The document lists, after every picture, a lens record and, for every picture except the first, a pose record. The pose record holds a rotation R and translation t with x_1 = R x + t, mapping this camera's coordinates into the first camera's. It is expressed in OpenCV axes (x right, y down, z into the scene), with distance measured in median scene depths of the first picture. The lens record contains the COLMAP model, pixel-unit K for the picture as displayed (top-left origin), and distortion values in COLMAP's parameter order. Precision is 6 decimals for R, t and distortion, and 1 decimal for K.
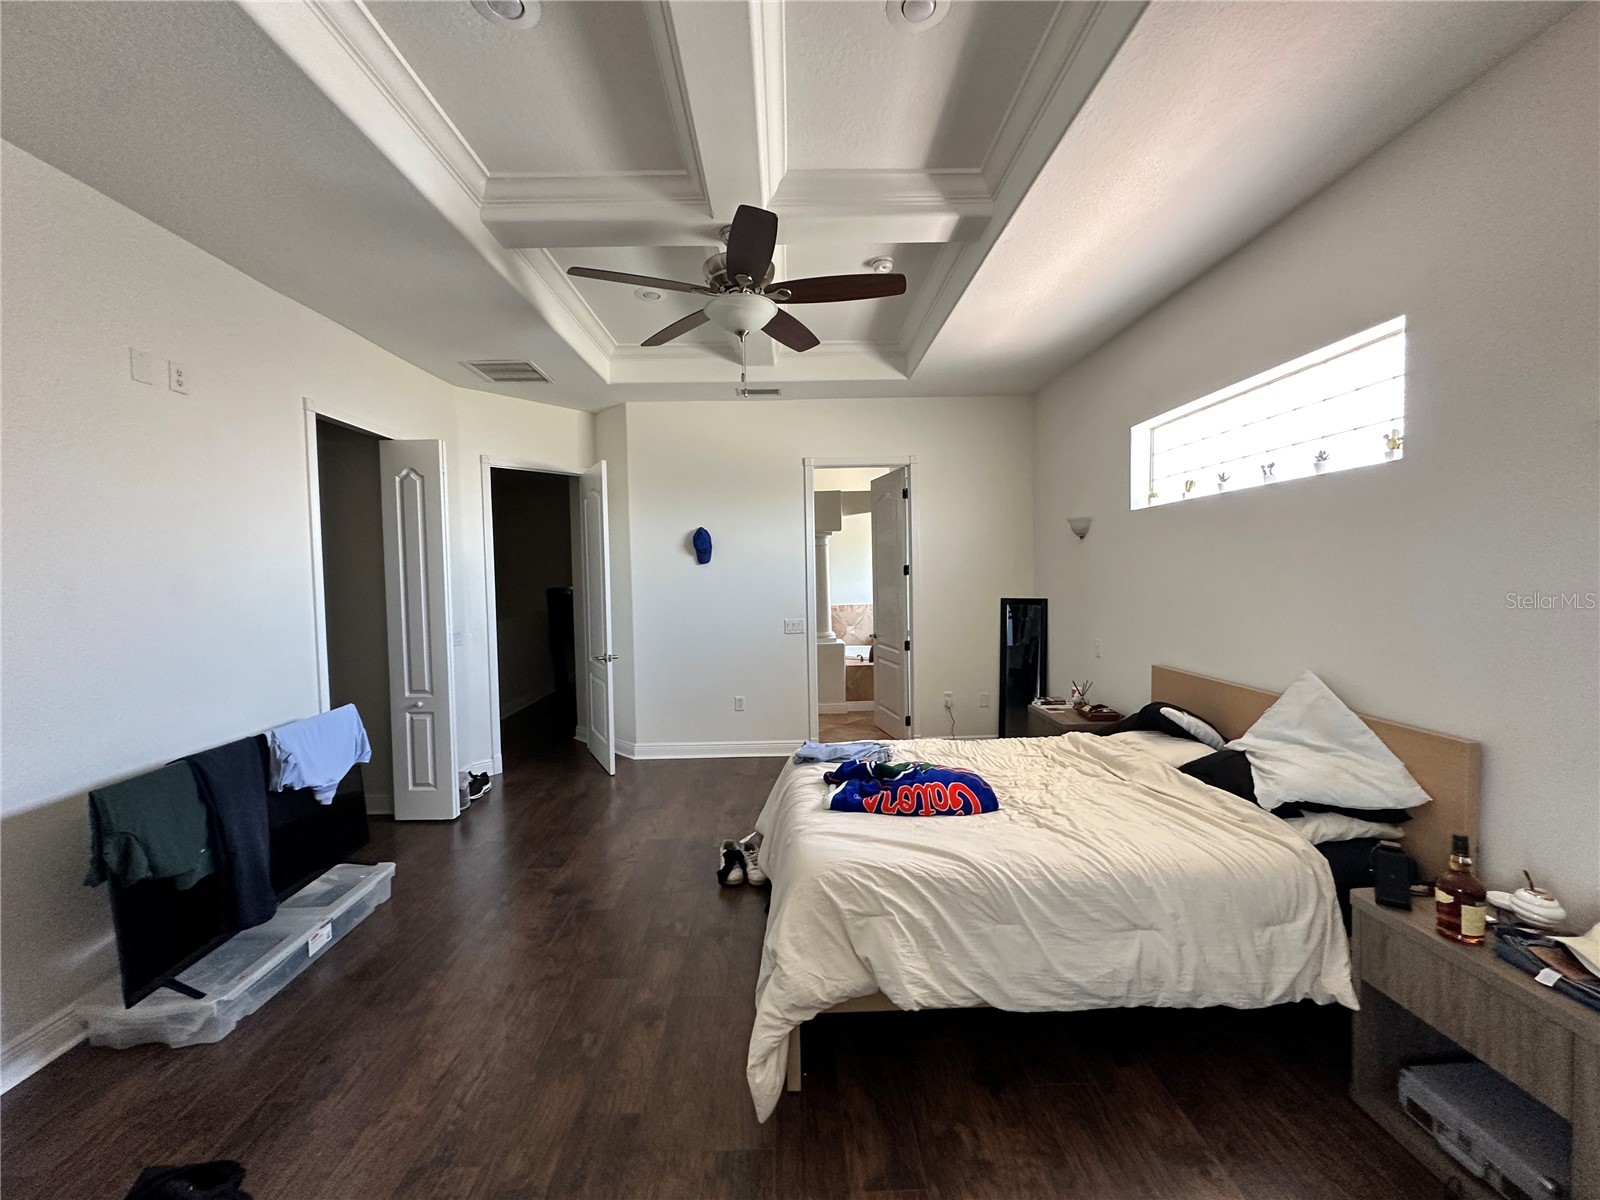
lens RADIAL K [[646.3, 0, 798.8], [0, 646.3, 602.6], [0, 0, 1]] dist [-0.002636, 0.000851]
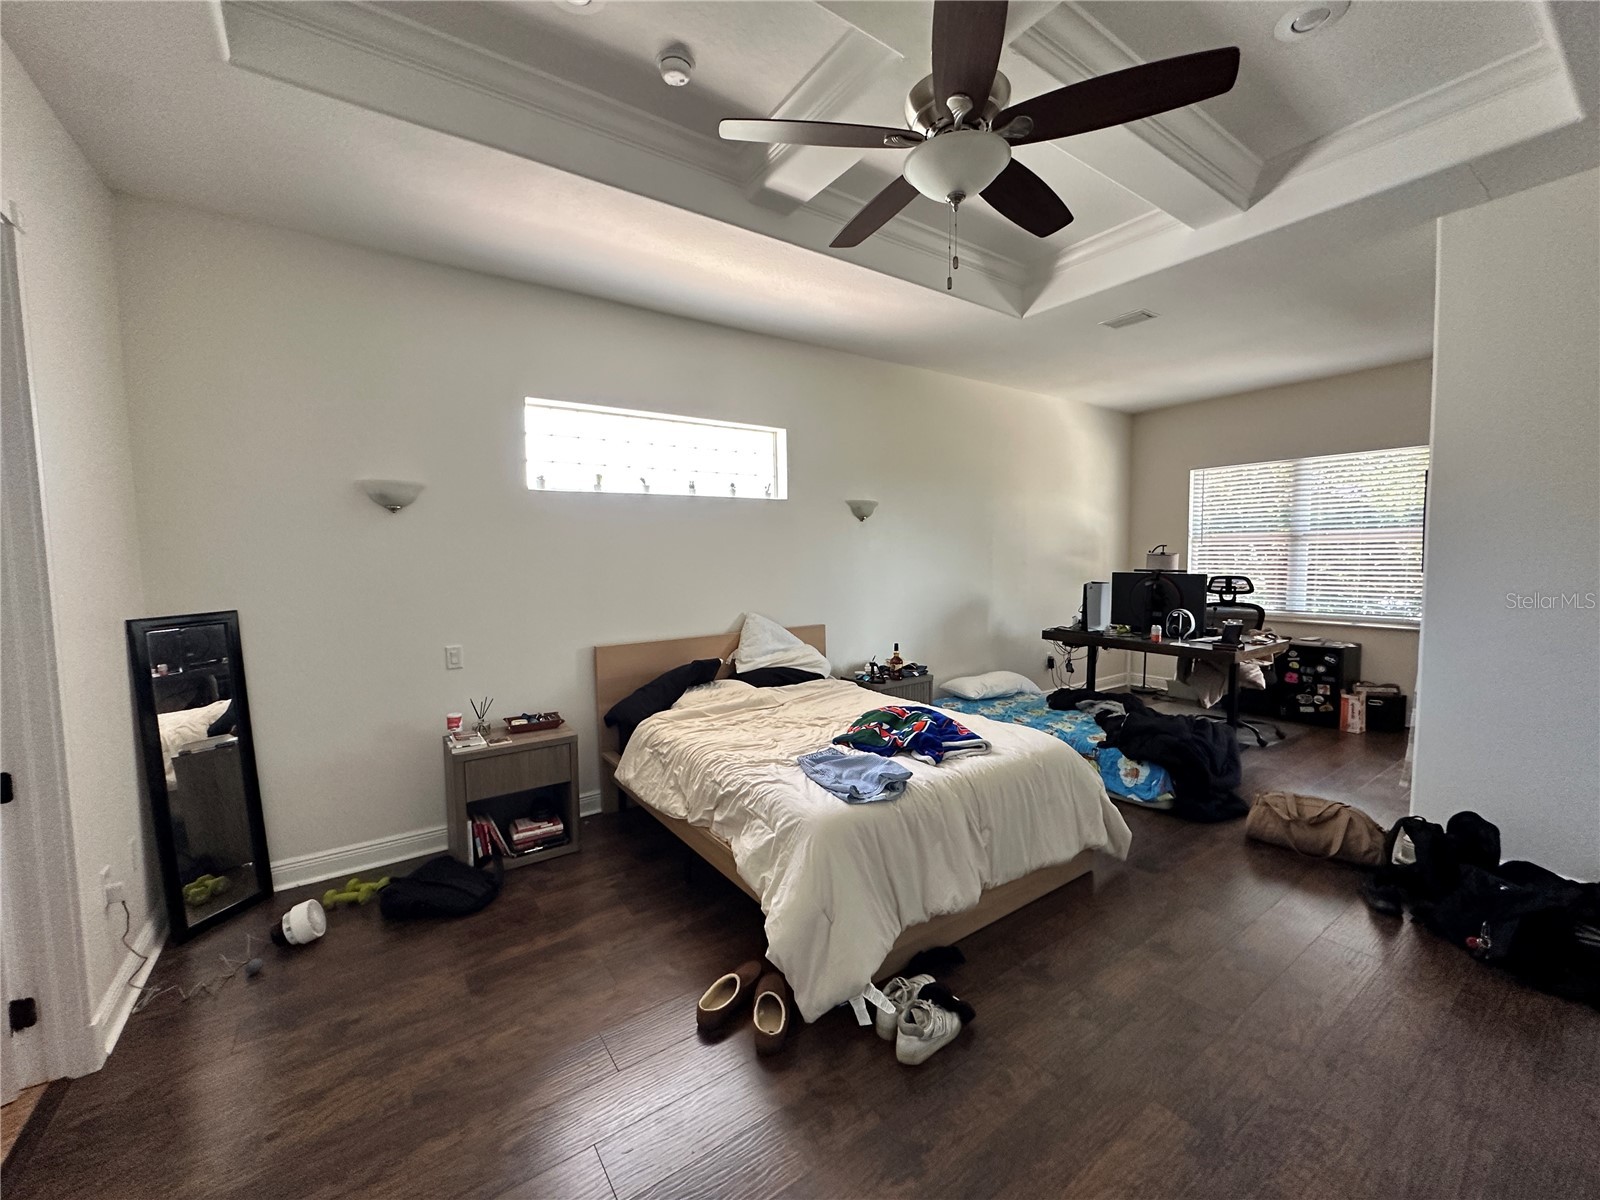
lens RADIAL K [[646.3, 0, 795.3], [0, 646.3, 599.3], [0, 0, 1]] dist [-0.002636, 0.000851]
pose [[-0.558251, -0.025501, 0.829280, -0.761694], [0.066235, 0.994967, 0.075184, -0.055951], [-0.827024, 0.096899, -0.553753, 2.051788]]
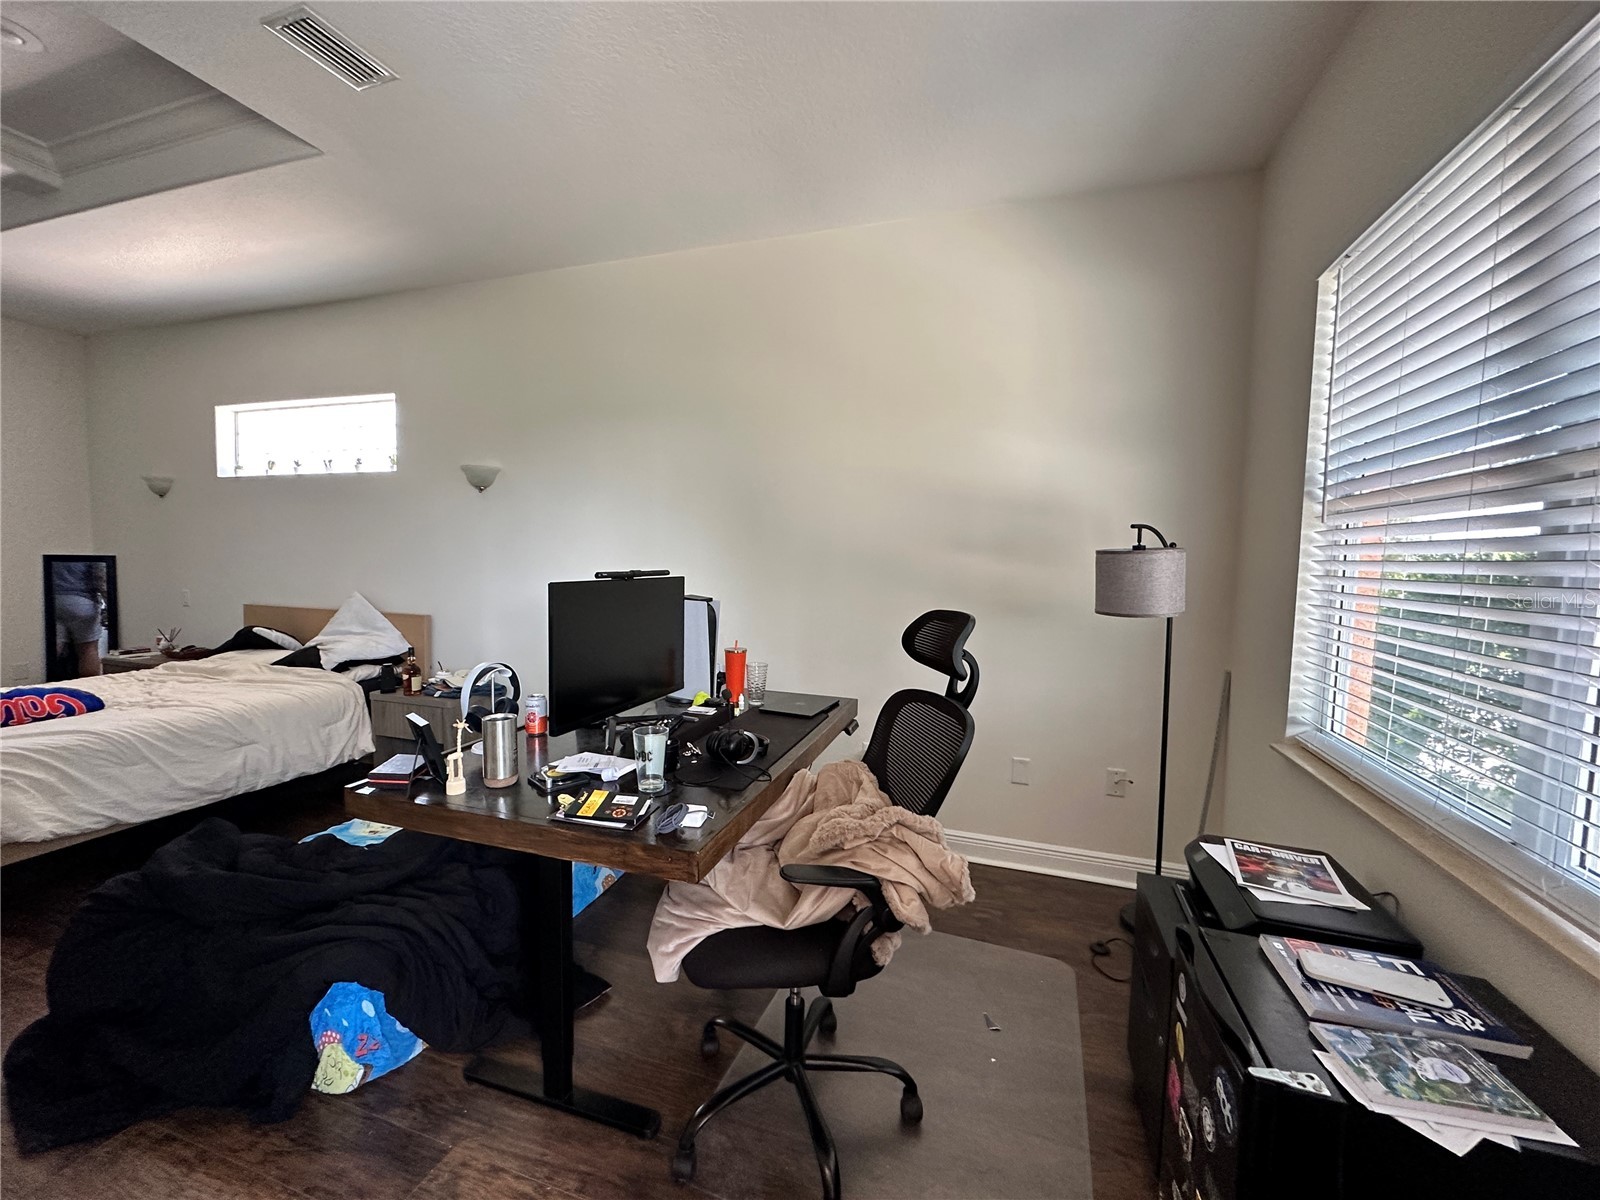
lens RADIAL K [[646.3, 0, 800.1], [0, 646.3, 602.7], [0, 0, 1]] dist [-0.002636, 0.000851]
pose [[0.343818, -0.034066, 0.938418, -0.405200], [0.011793, 0.999420, 0.031960, 0.105759], [-0.938962, 0.000078, 0.344020, -0.701156]]
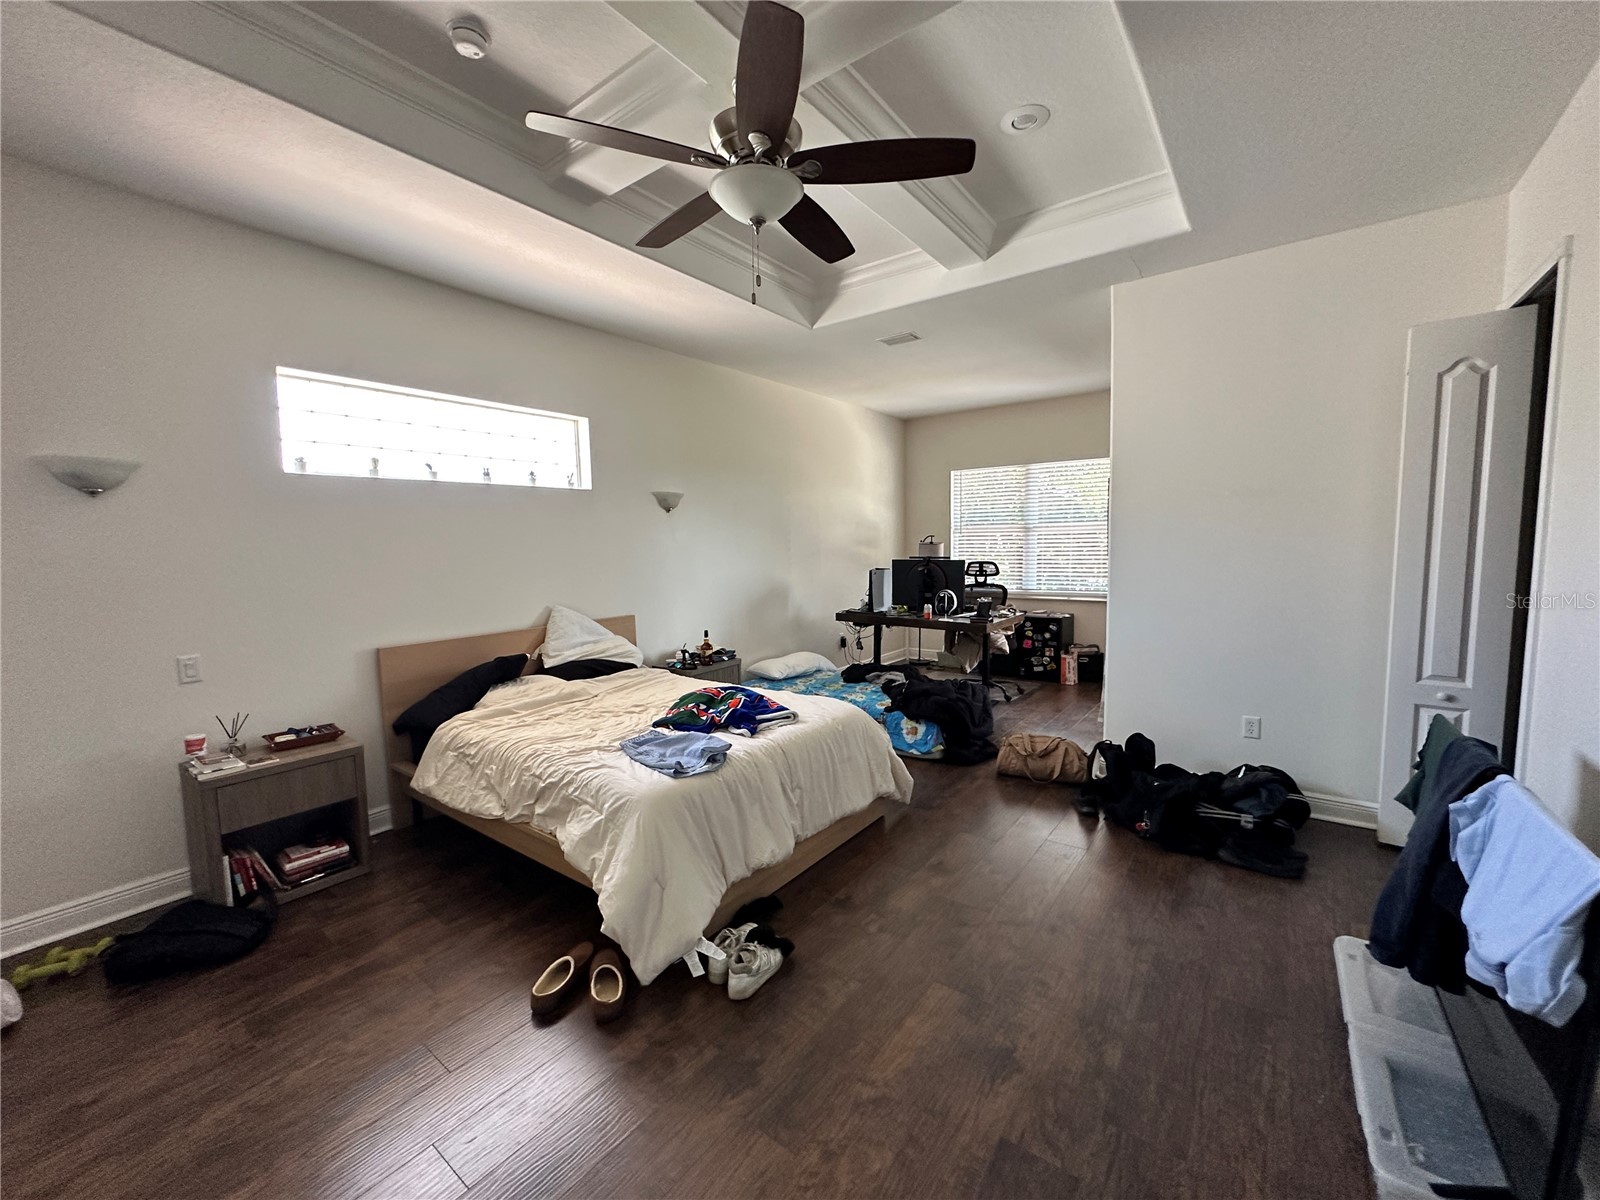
lens RADIAL K [[646.3, 0, 796.8], [0, 646.3, 599.1], [0, 0, 1]] dist [-0.002636, 0.000851]
pose [[-0.785007, -0.015608, 0.619290, -0.799336], [0.066987, 0.991682, 0.109905, -0.057859], [-0.615854, 0.127761, -0.777432, 2.123795]]
